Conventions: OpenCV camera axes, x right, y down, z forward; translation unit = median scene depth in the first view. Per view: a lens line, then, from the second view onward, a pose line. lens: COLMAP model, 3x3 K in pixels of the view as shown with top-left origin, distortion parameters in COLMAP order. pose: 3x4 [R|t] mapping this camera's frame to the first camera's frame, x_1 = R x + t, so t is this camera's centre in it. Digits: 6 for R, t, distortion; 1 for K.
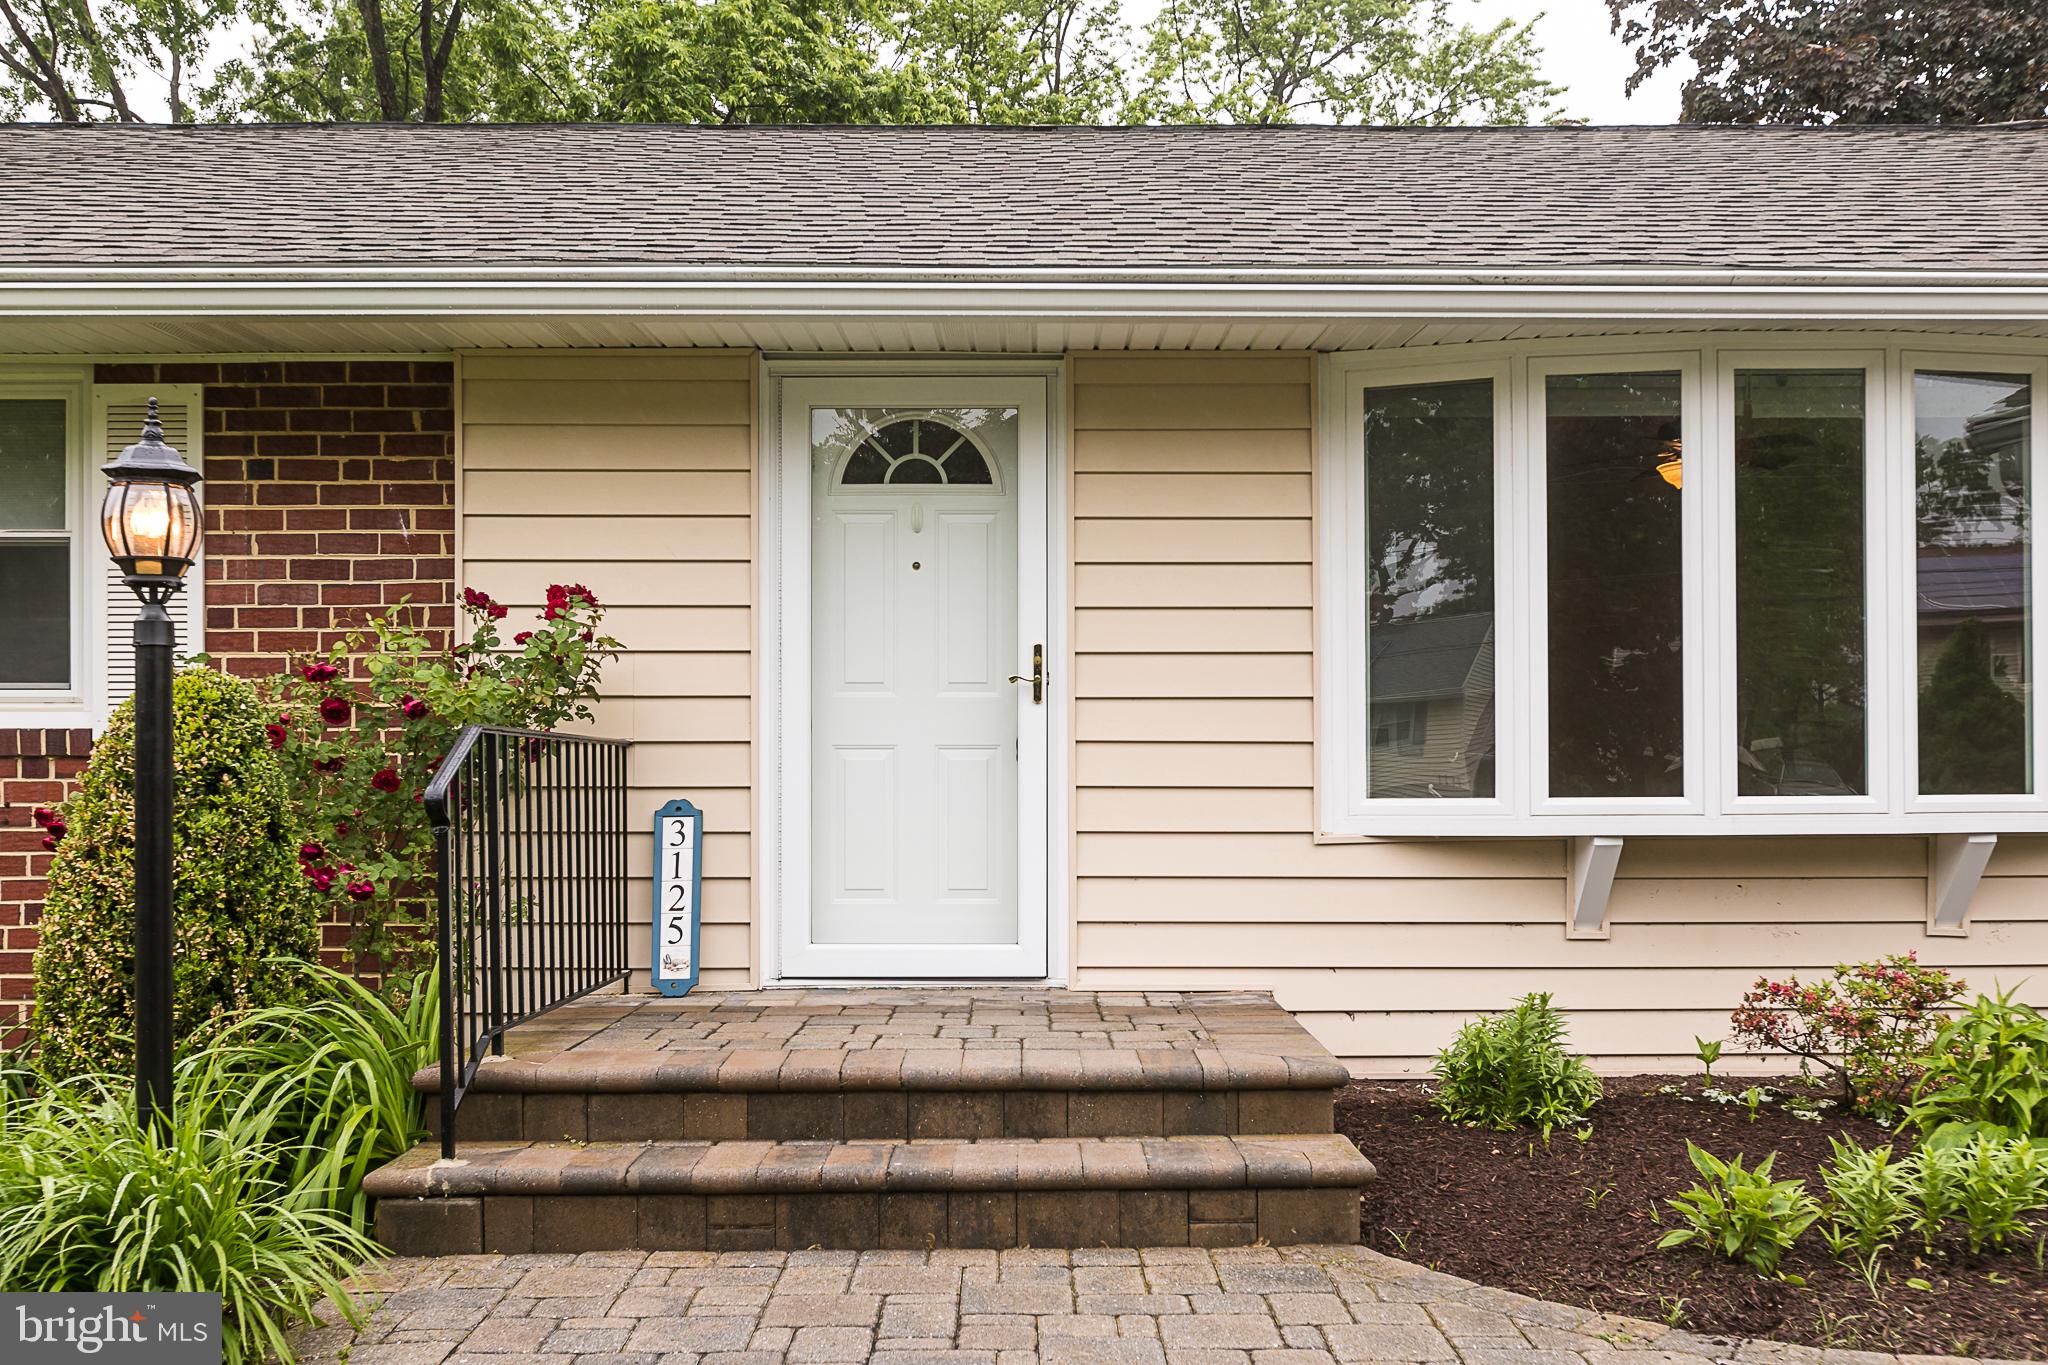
lens RADIAL K [[2018.8, 0, 1028.7], [0, 2018.8, 781.0], [0, 0, 1]] dist [-0.002926, -0.006737]
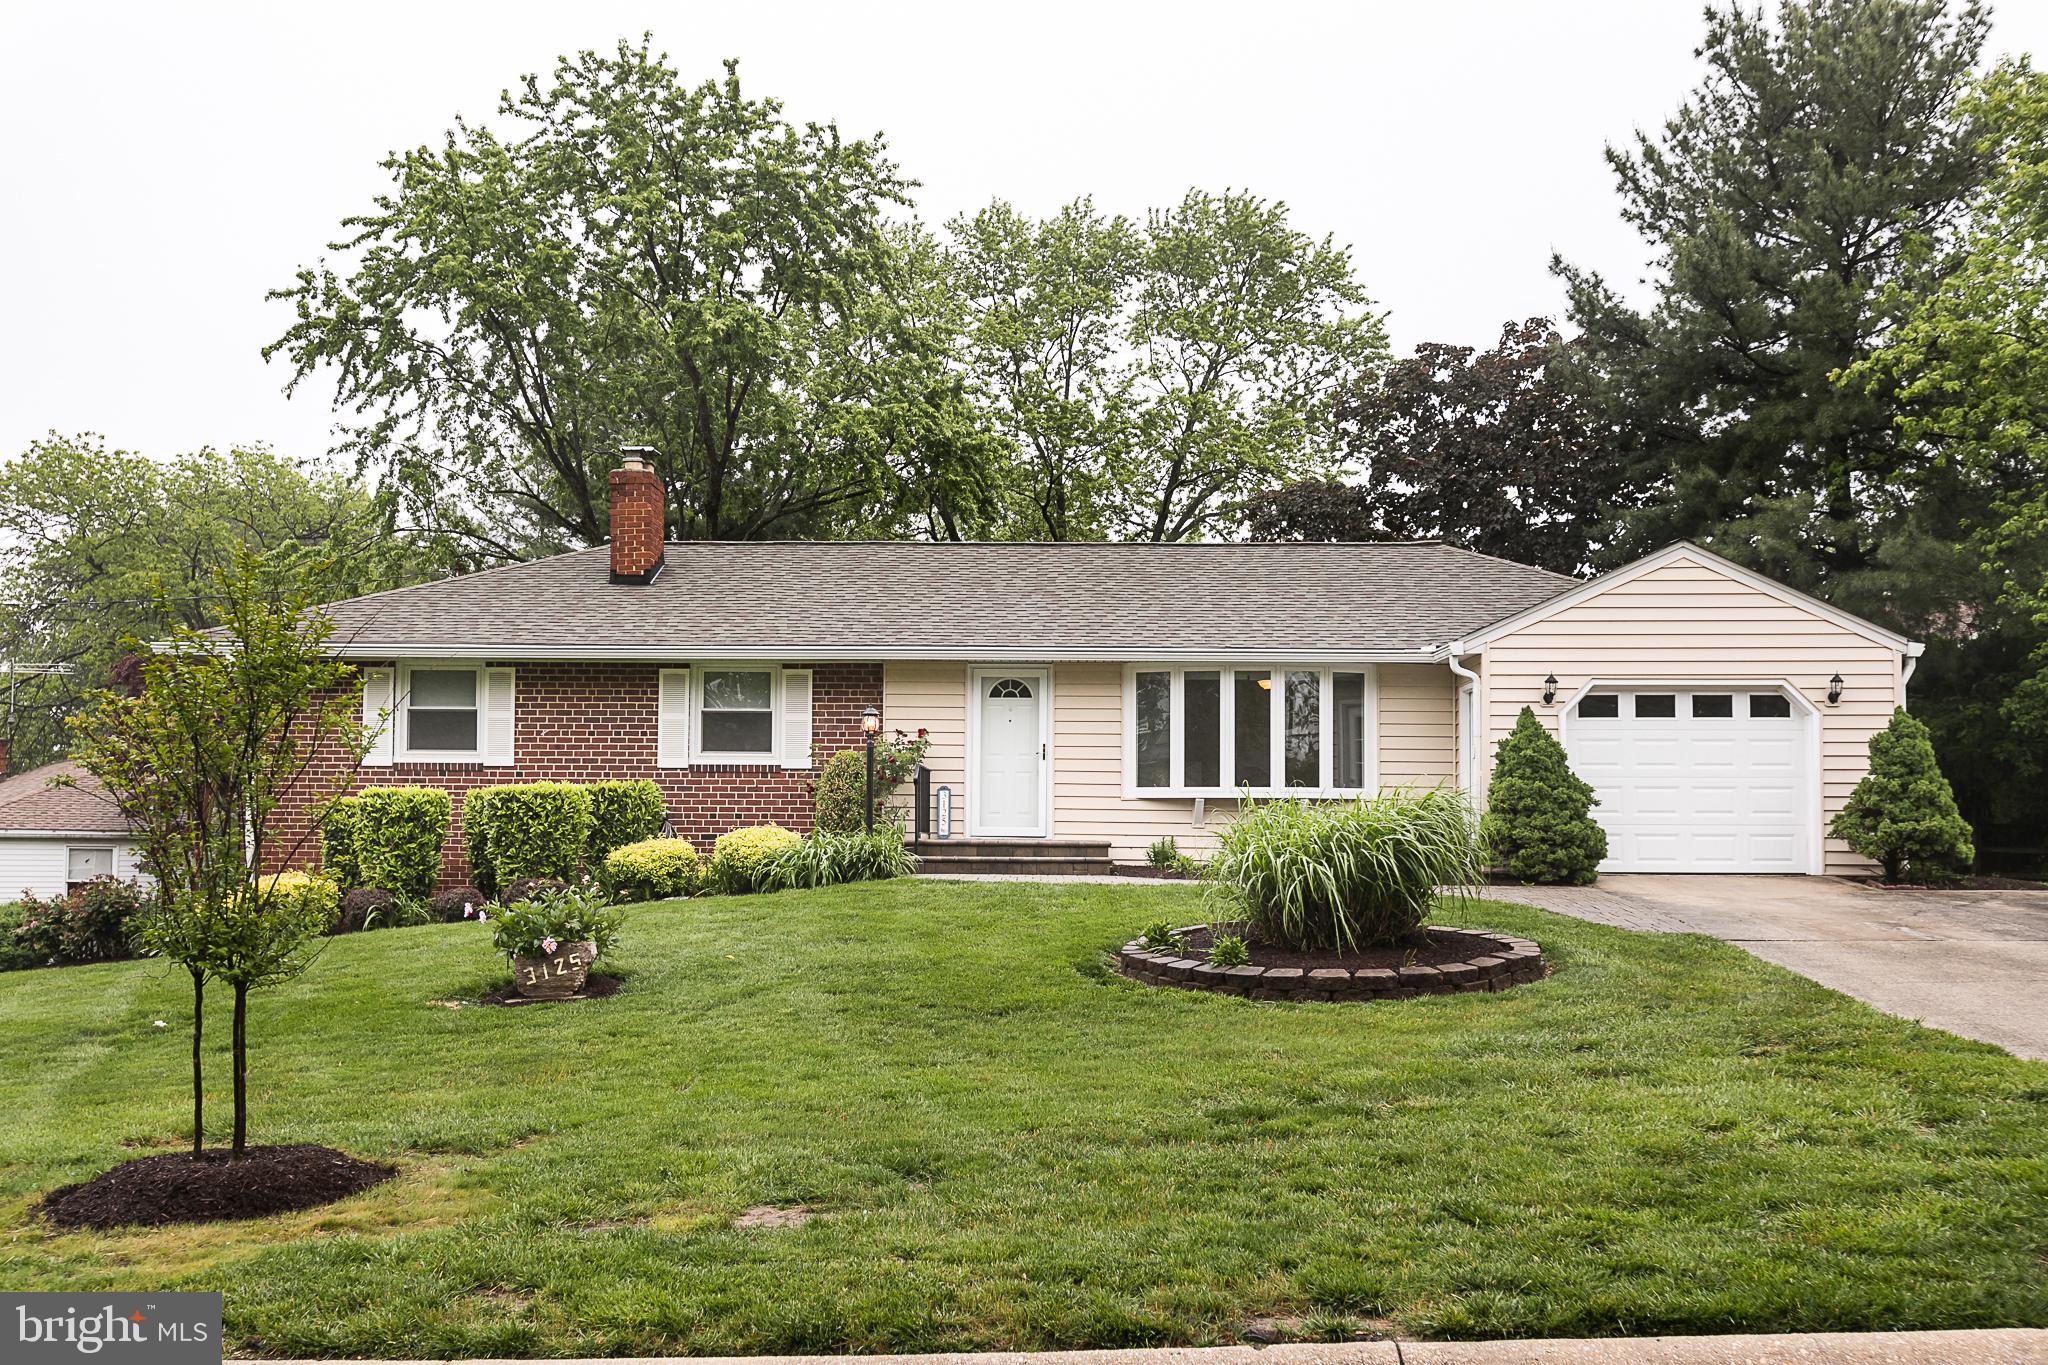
lens RADIAL K [[2018.8, 0, 1028.7], [0, 2018.8, 781.0], [0, 0, 1]] dist [-0.002926, -0.006737]
pose [[0.999705, 0.008839, -0.022625, 0.059828], [-0.009163, 0.999856, -0.014249, 0.050747], [0.022496, 0.014453, 0.999642, -2.621001]]
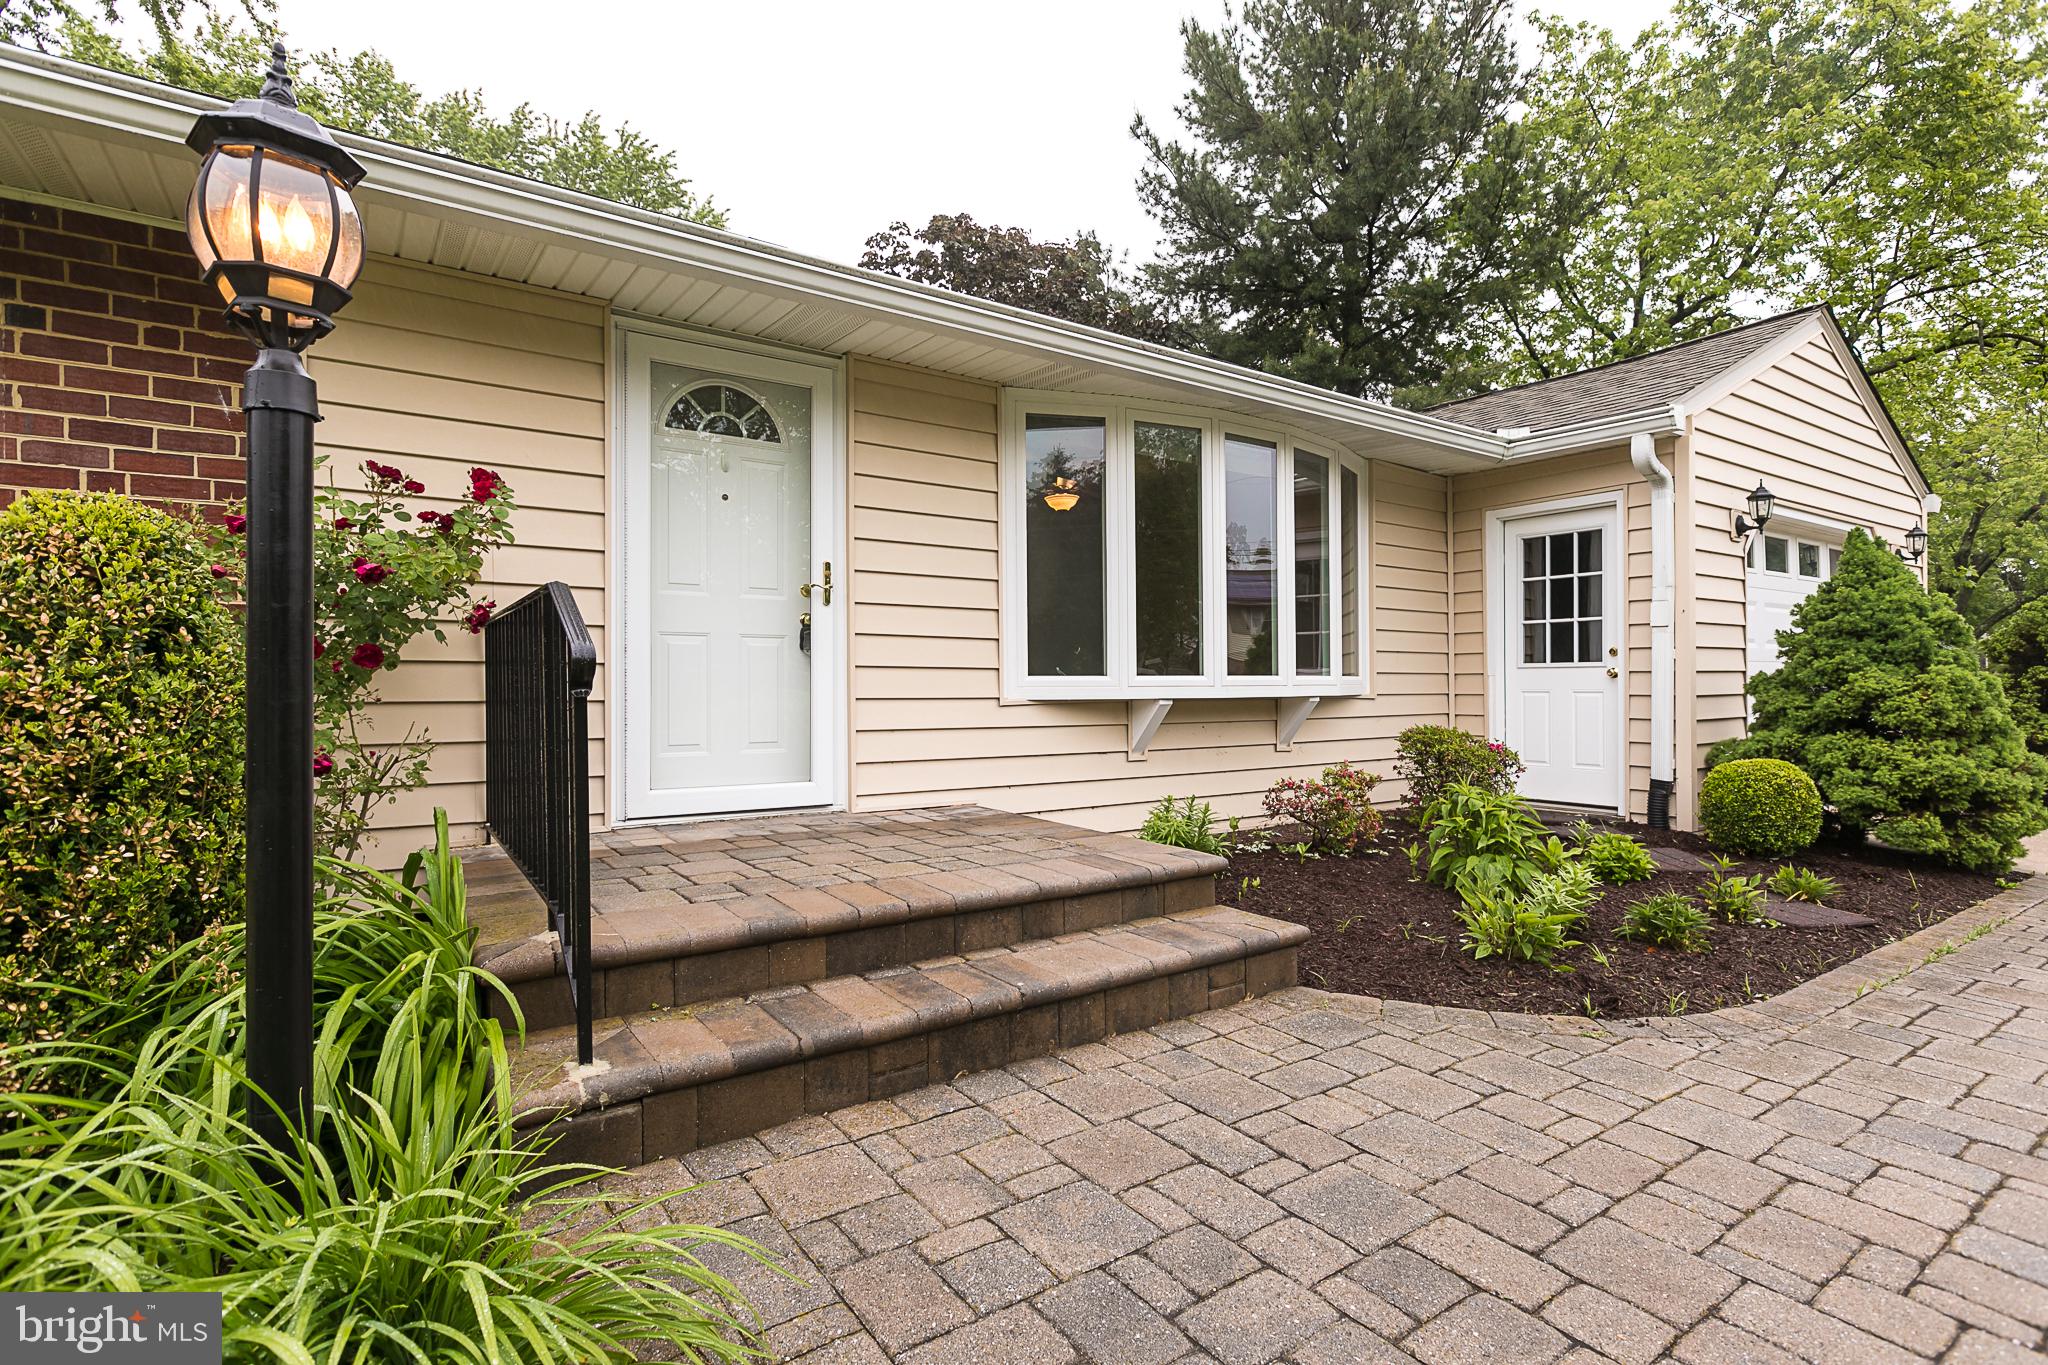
lens RADIAL K [[977.0, 0, 1024.0], [0, 977.0, 682.5], [0, 0, 1]] dist [0.000401, -0.000050]
pose [[0.826211, 0.002786, 0.563354, -0.260657], [-0.004465, 0.999989, 0.001603, 0.012497], [-0.563343, -0.003840, 0.826214, 0.376205]]
